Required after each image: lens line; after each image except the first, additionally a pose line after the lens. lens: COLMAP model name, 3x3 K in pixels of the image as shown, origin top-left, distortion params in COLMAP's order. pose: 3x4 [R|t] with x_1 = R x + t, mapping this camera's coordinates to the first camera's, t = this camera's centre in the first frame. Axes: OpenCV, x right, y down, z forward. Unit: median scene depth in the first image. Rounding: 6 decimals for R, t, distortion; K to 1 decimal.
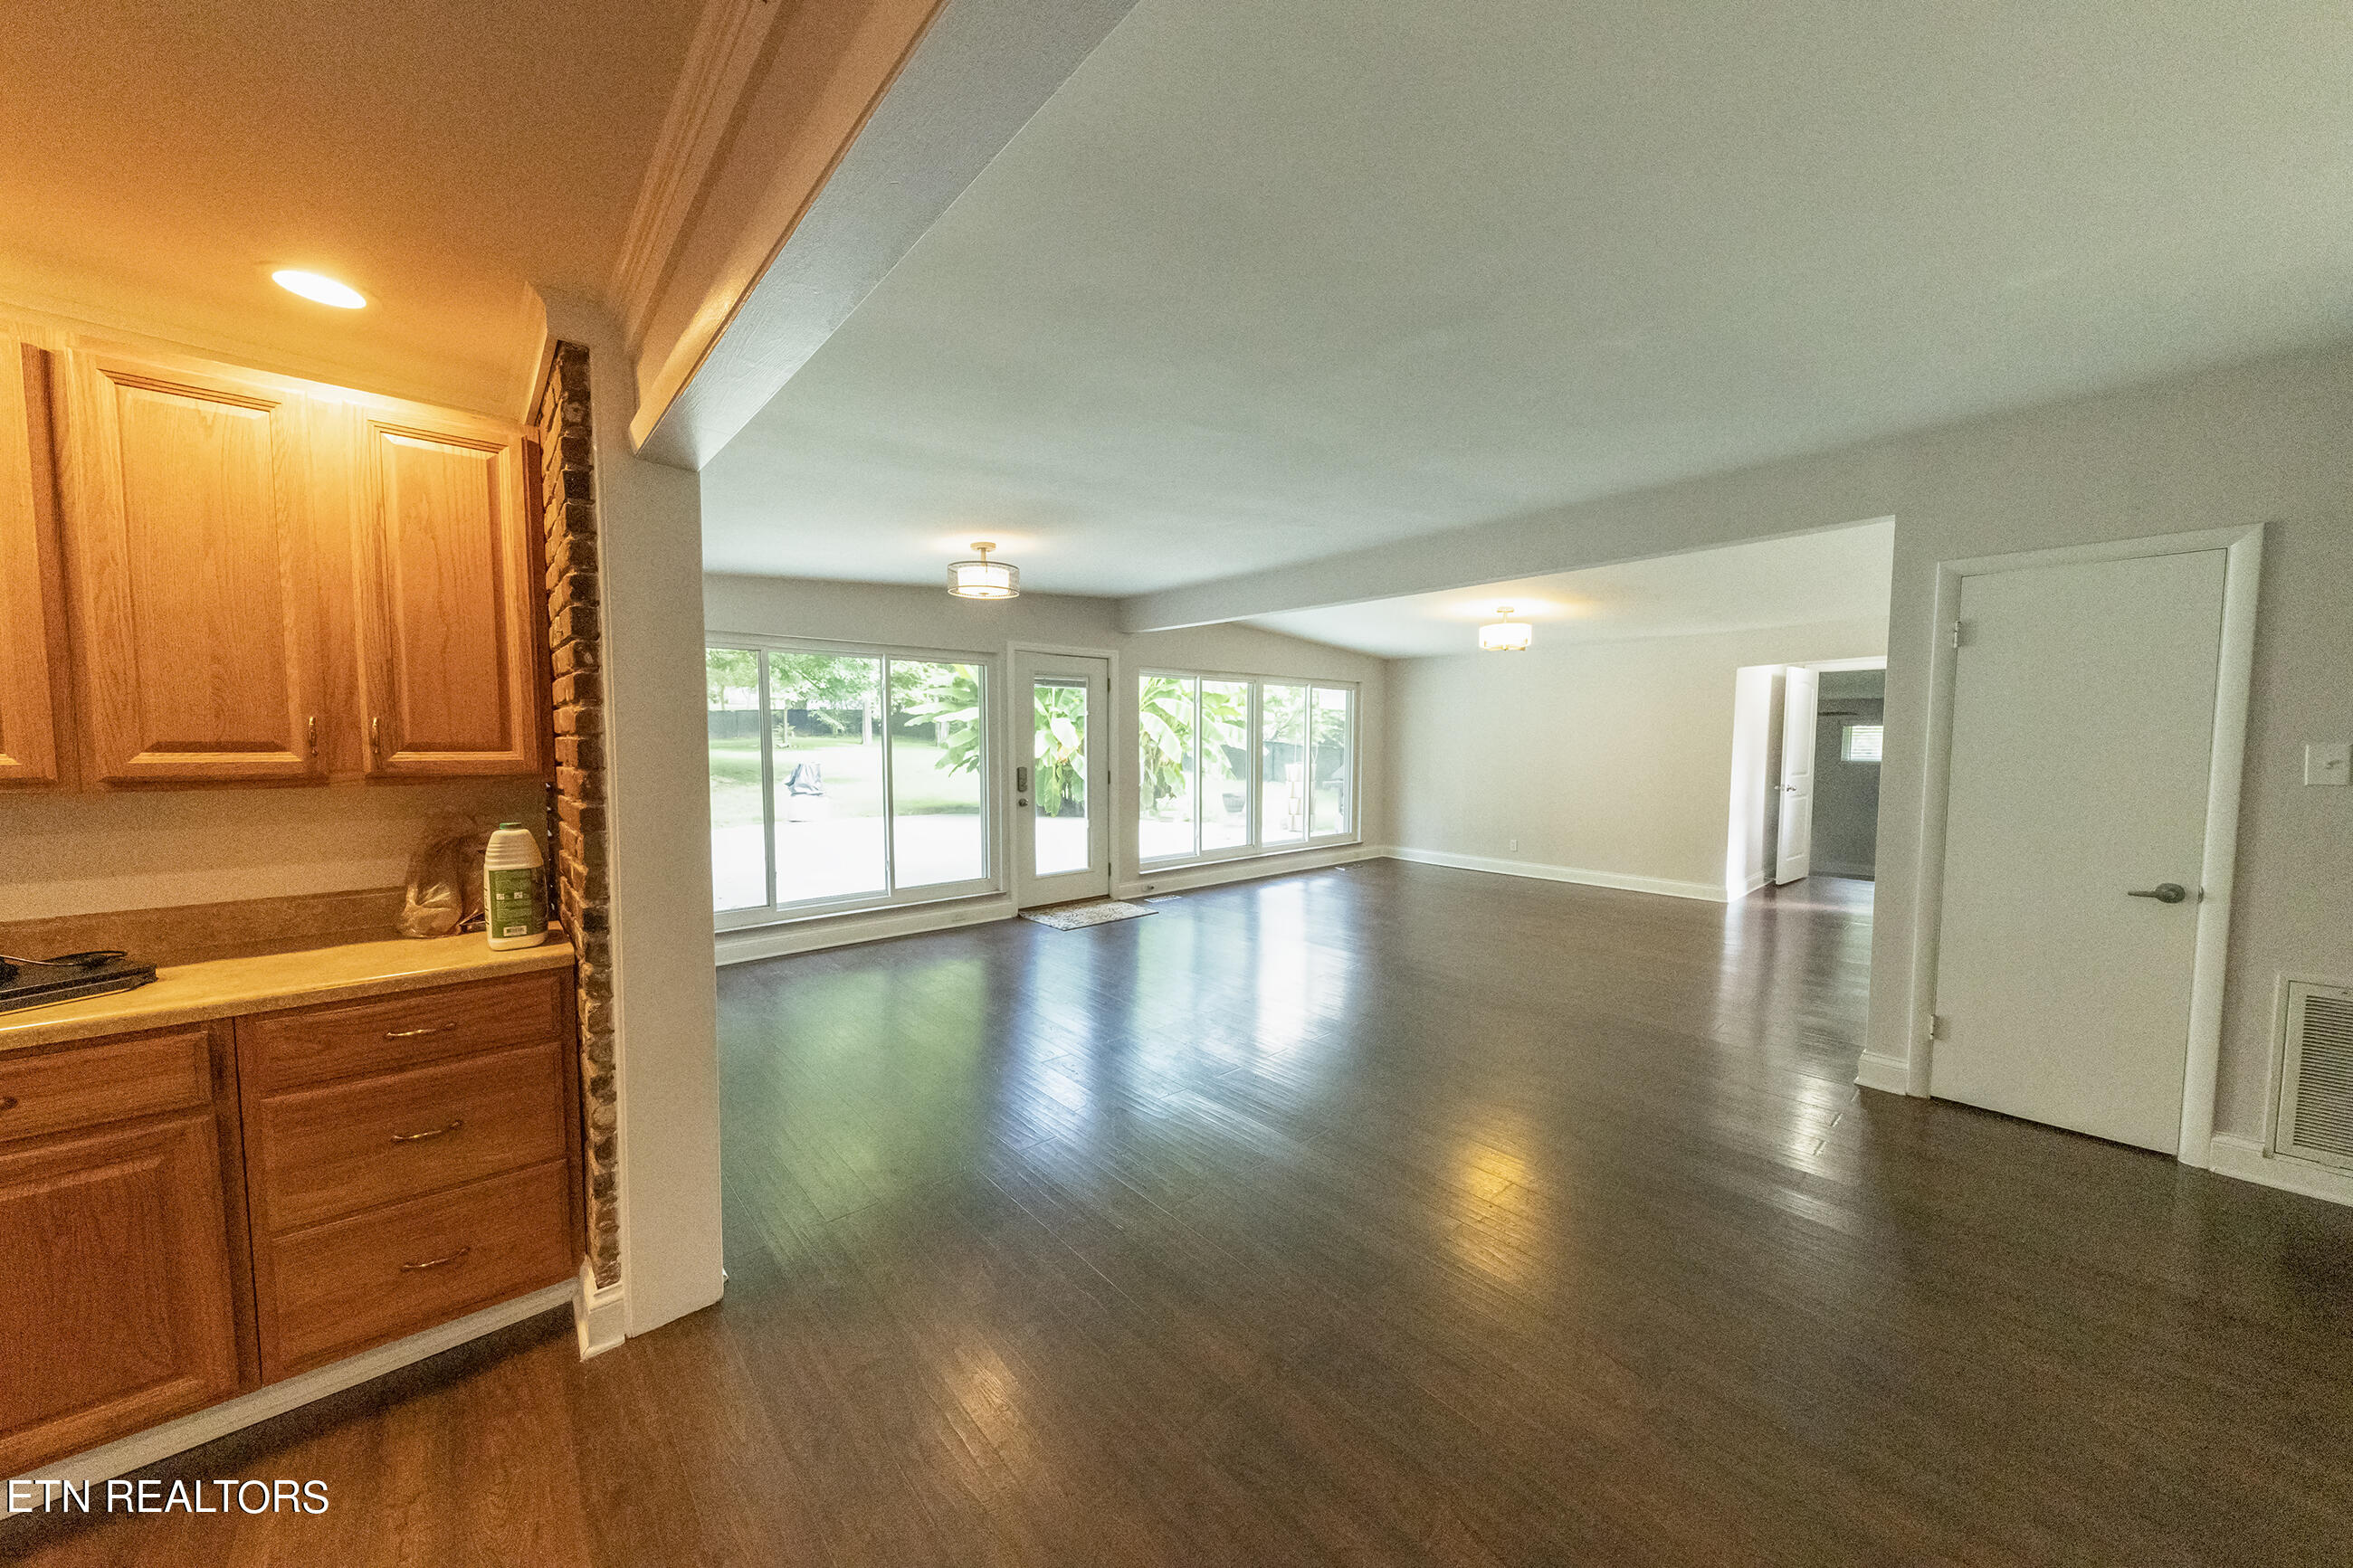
lens RADIAL K [[810.8, 0, 1166.2], [0, 810.8, 785.7], [0, 0, 1]] dist [0.010301, -0.003629]
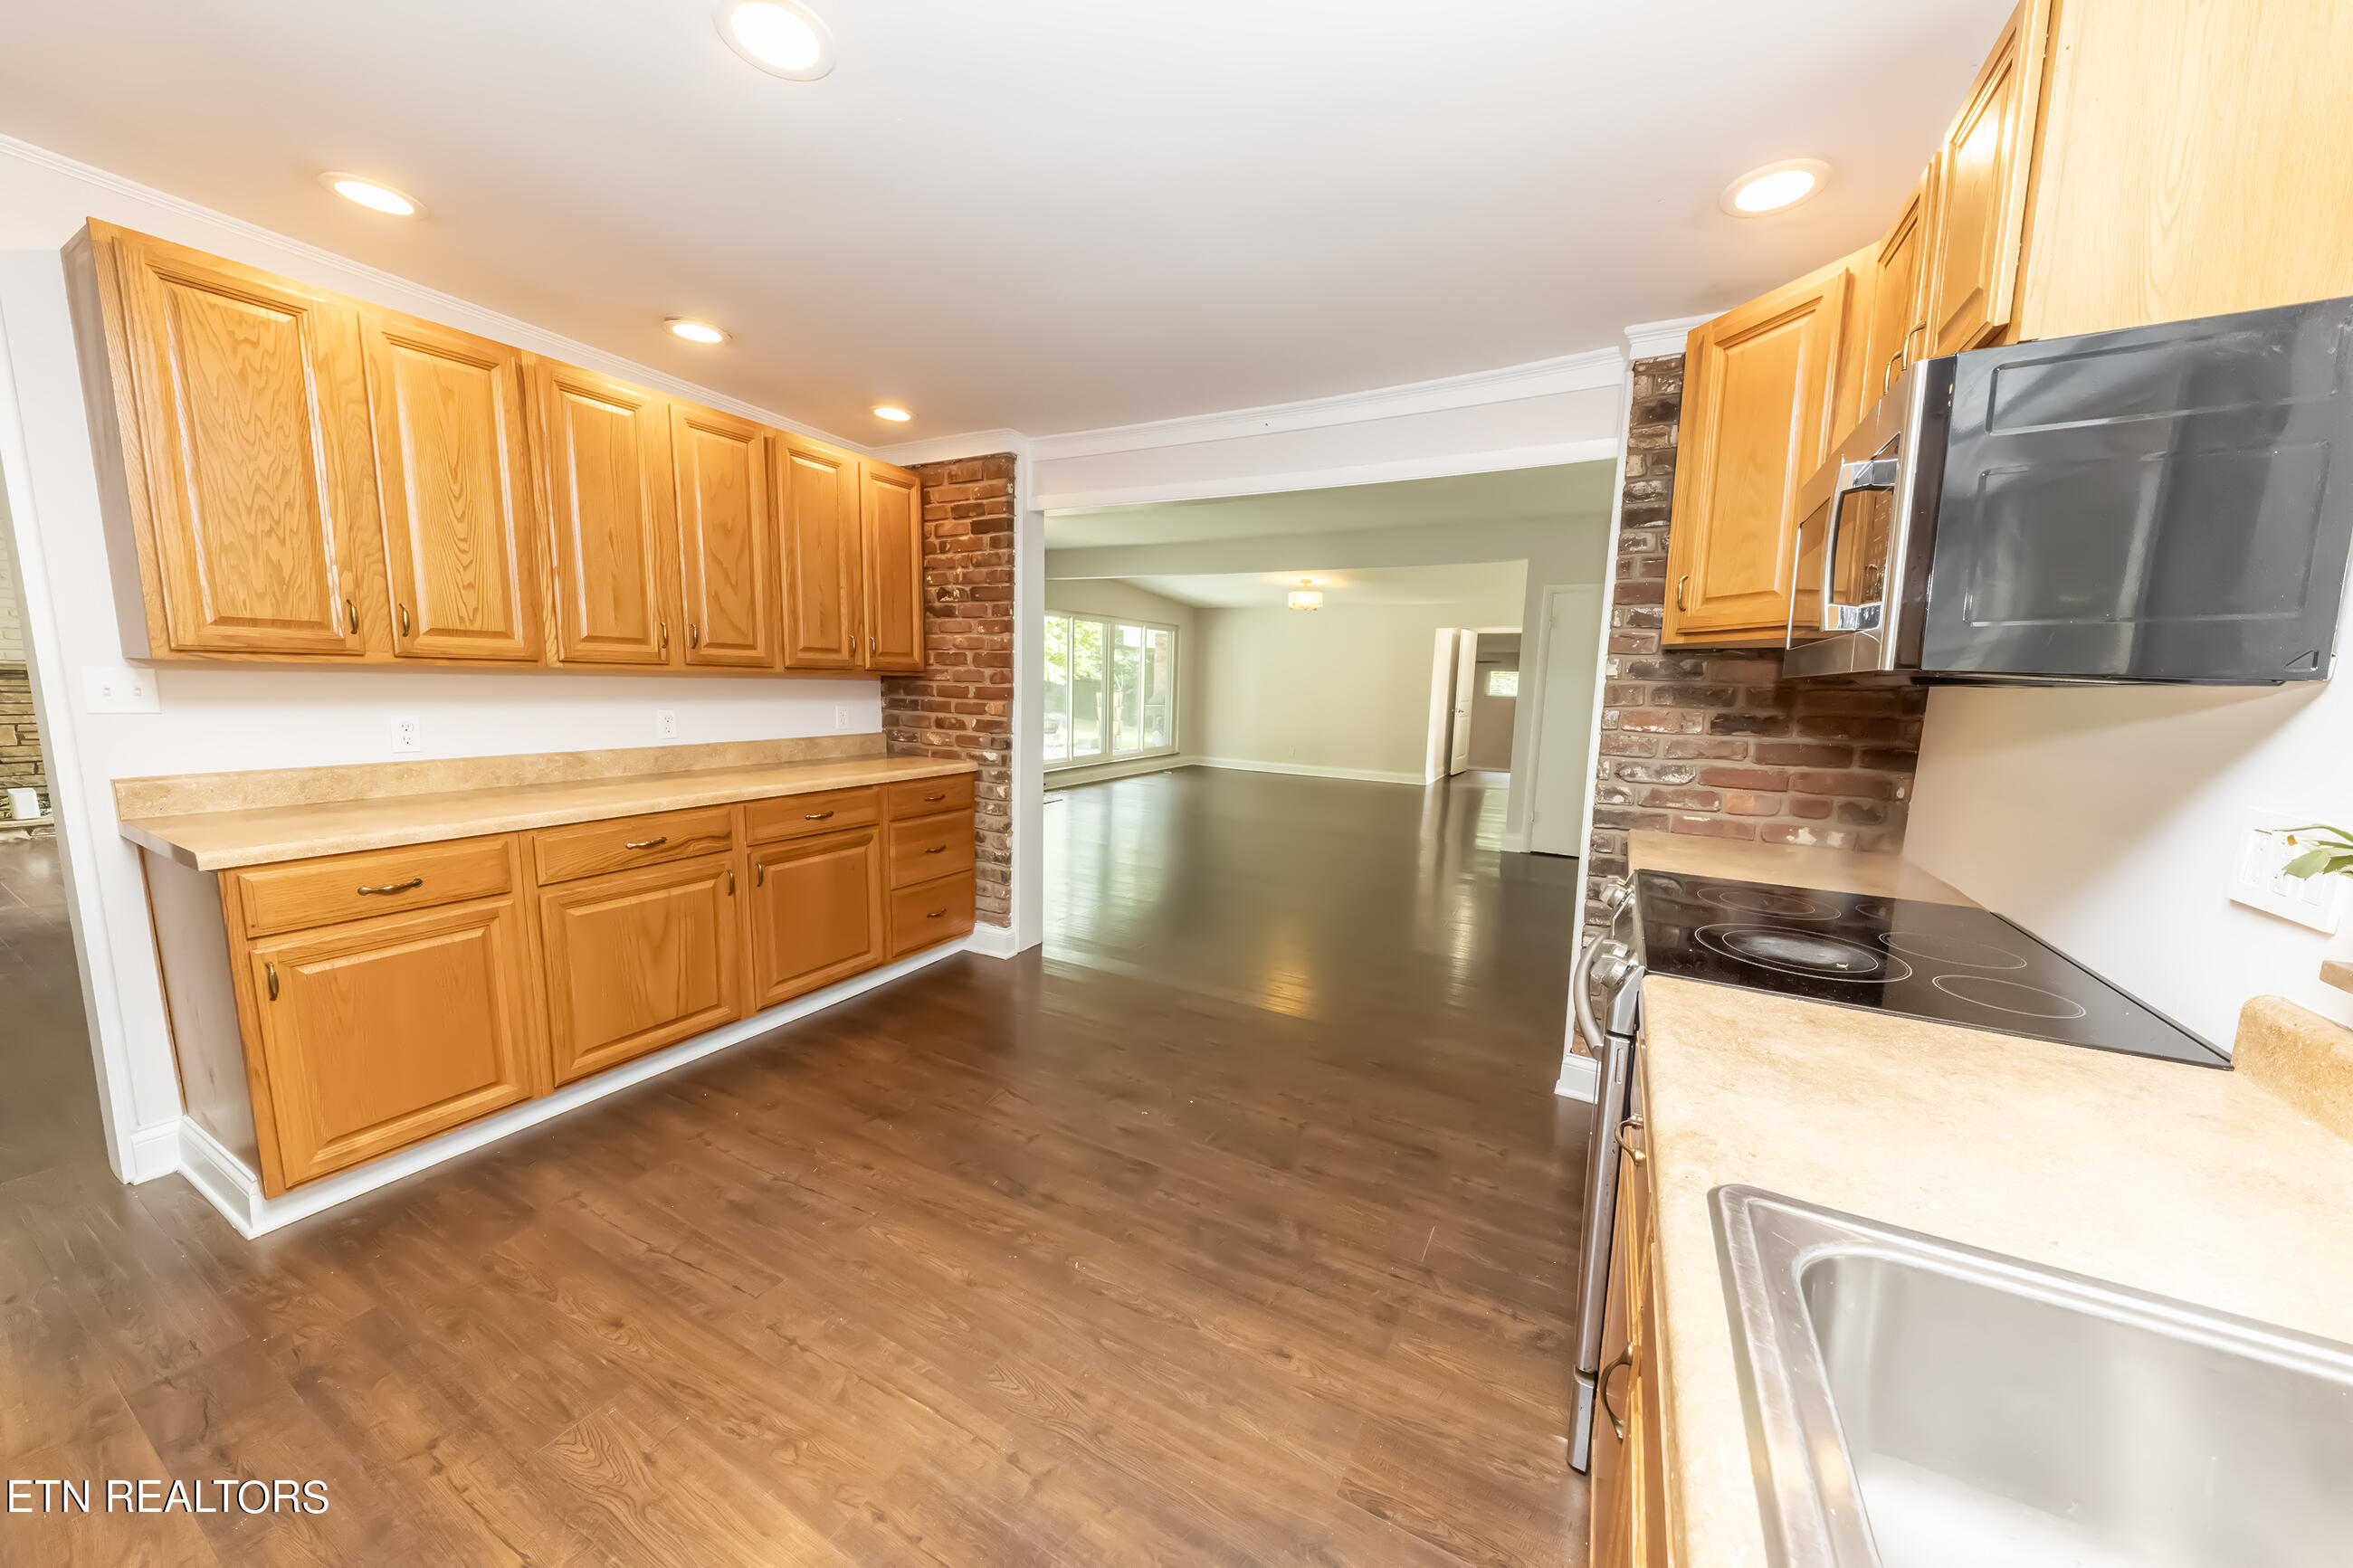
lens RADIAL K [[821.5, 0, 1176.5], [0, 821.5, 784.0], [0, 0, 1]] dist [0.010702, -0.004561]
pose [[0.941302, -0.024319, 0.336687, -0.244042], [-0.000984, 0.997200, 0.074780, 0.027307], [-0.337563, -0.070722, 0.938642, -0.257690]]
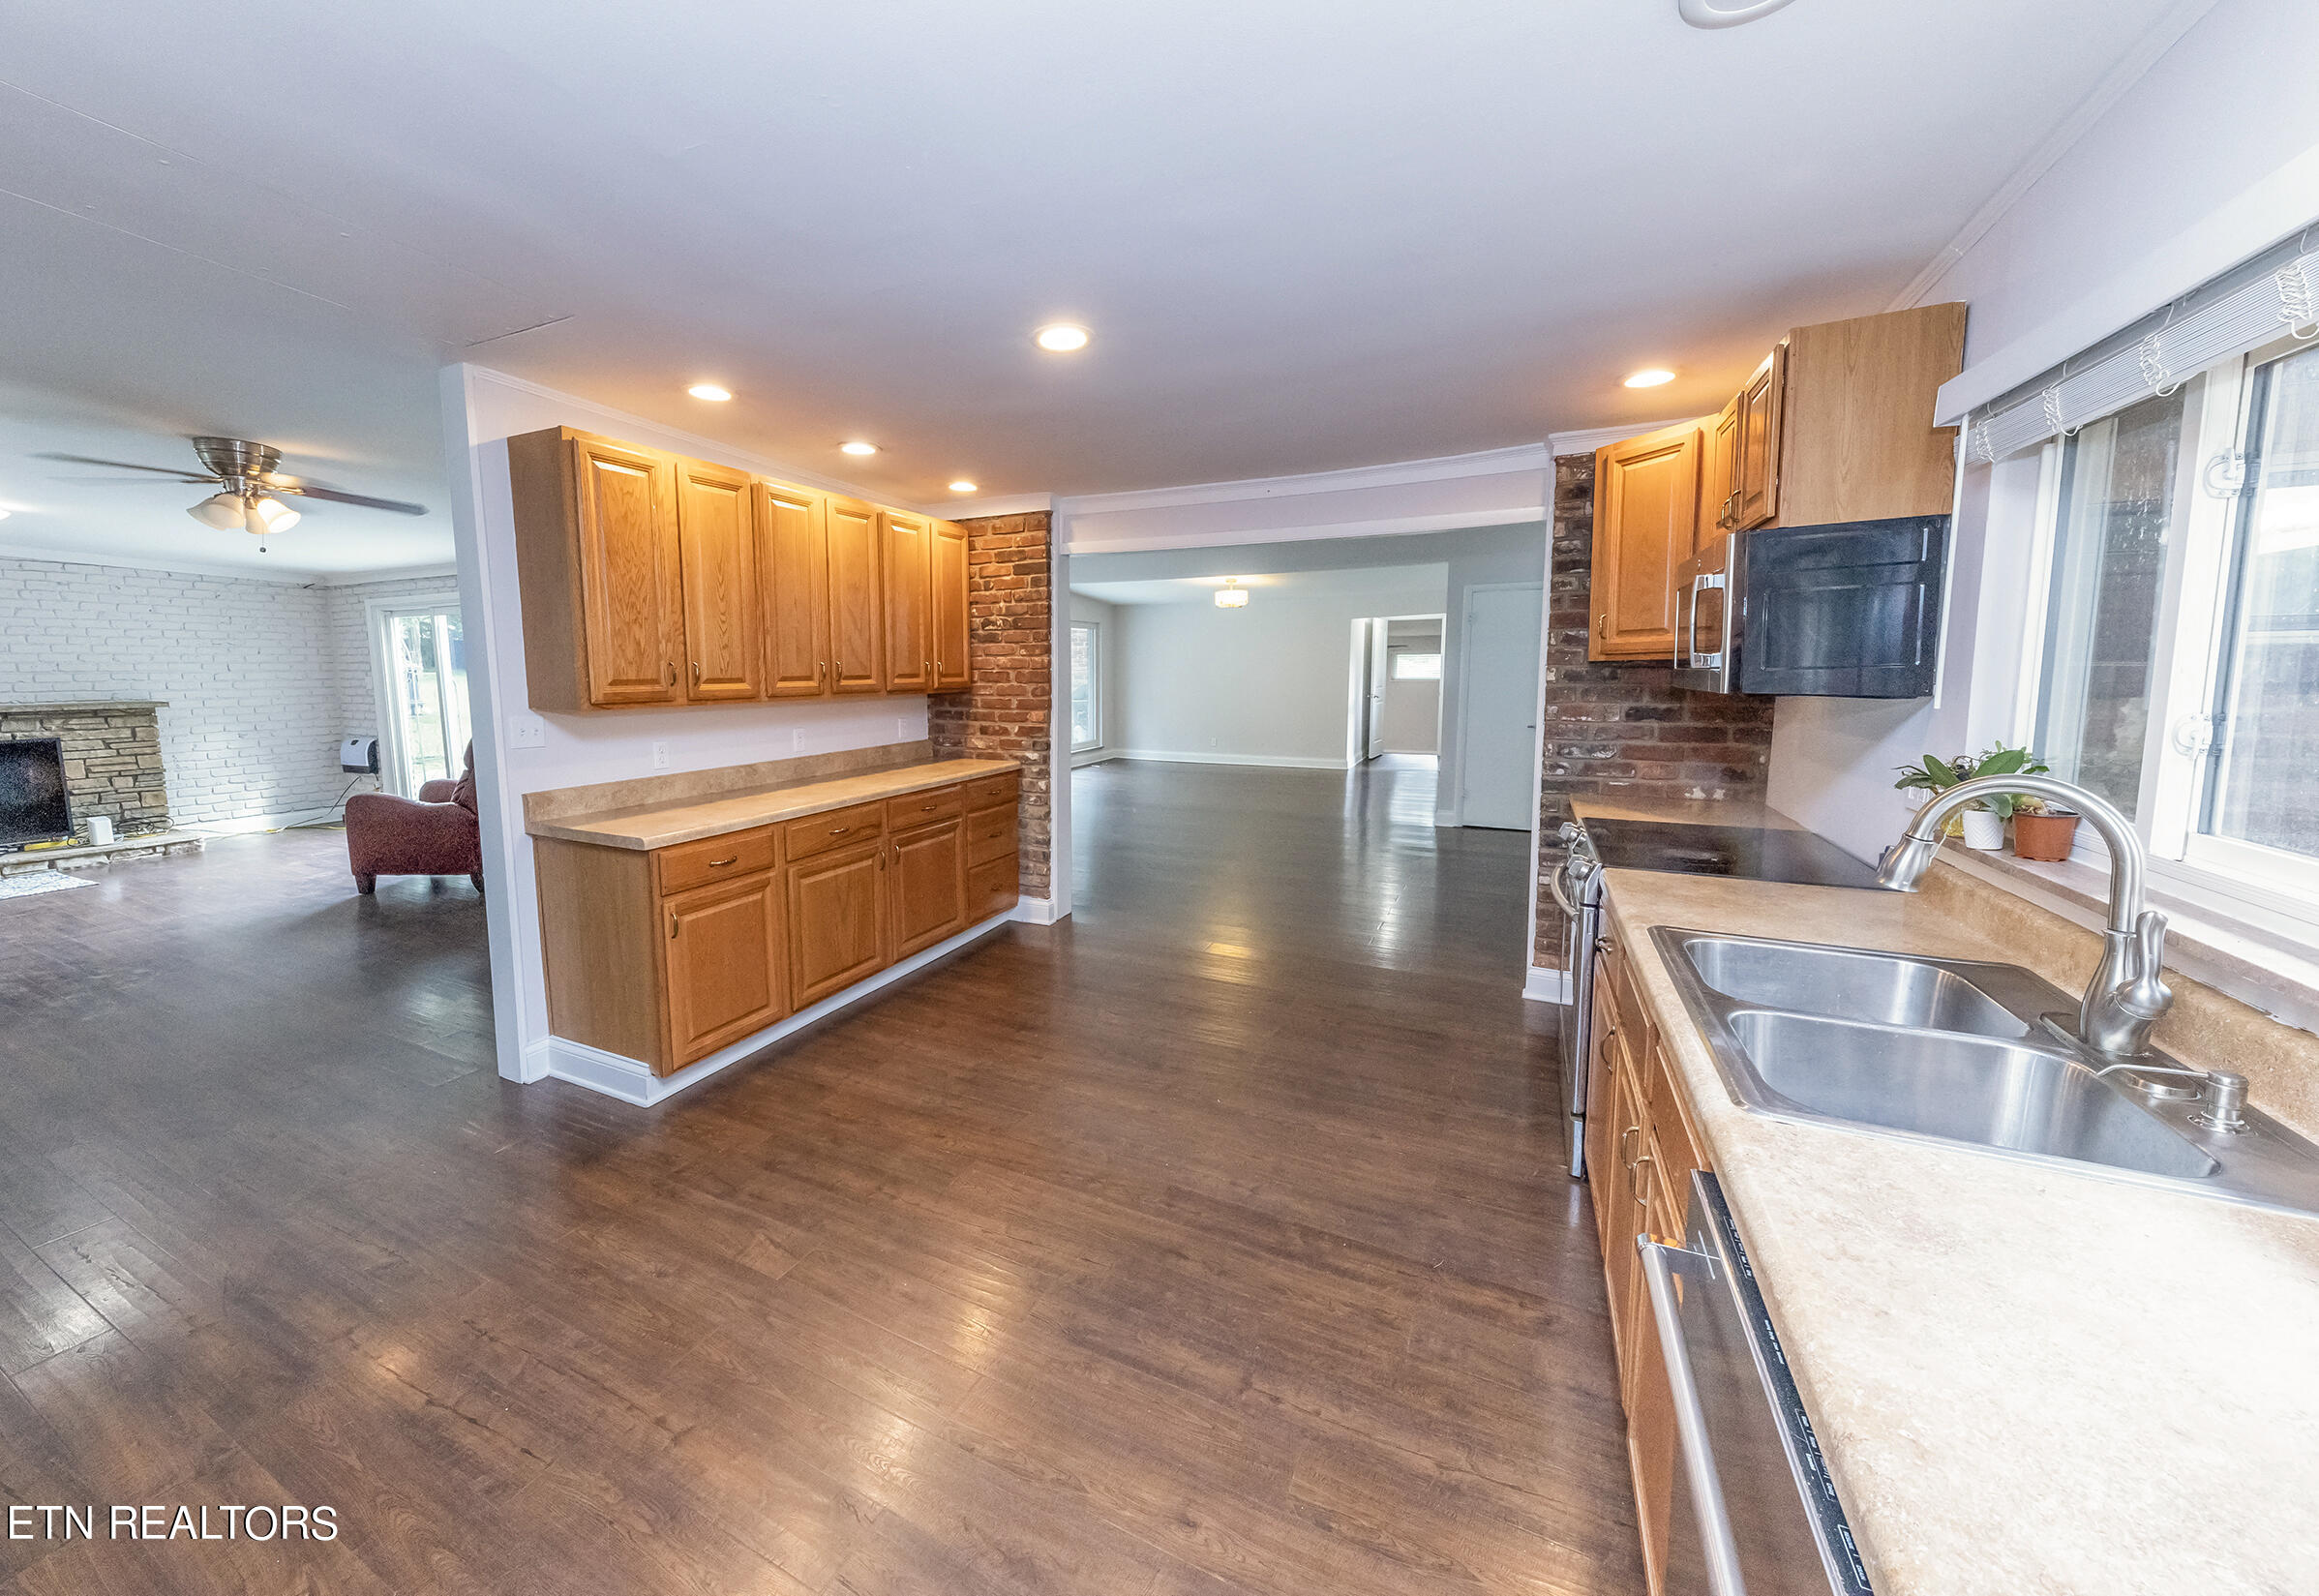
lens RADIAL K [[879.9, 0, 1058.9], [0, 879.9, 753.0], [0, 0, 1]] dist [0.001039, 0.000051]
pose [[0.936375, -0.047605, 0.347758, -0.388035], [0.034045, 0.998407, 0.045004, 0.017059], [-0.349346, -0.030301, 0.936504, -0.360462]]
